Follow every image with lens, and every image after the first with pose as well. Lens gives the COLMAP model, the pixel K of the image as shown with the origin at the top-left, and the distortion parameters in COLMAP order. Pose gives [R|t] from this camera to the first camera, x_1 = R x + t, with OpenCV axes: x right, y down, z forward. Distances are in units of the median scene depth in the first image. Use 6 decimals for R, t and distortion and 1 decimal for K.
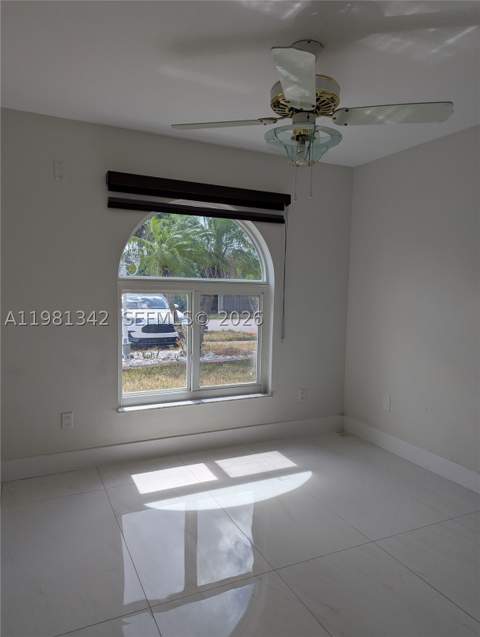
lens RADIAL K [[447.8, 0, 240.0], [0, 447.8, 318.5], [0, 0, 1]] dist [0.004694, 0.000007]
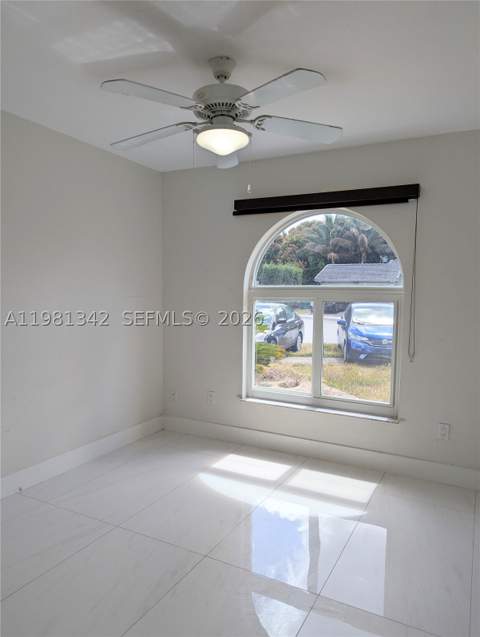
lens RADIAL K [[441.9, 0, 240.0], [0, 441.9, 318.5], [0, 0, 1]] dist [-0.004002, -0.001060]
pose [[0.591541, 0.040480, -0.805258, 0.610638], [-0.068721, 0.997636, -0.000331, -0.004193], [0.803341, 0.055534, 0.592924, 0.274915]]
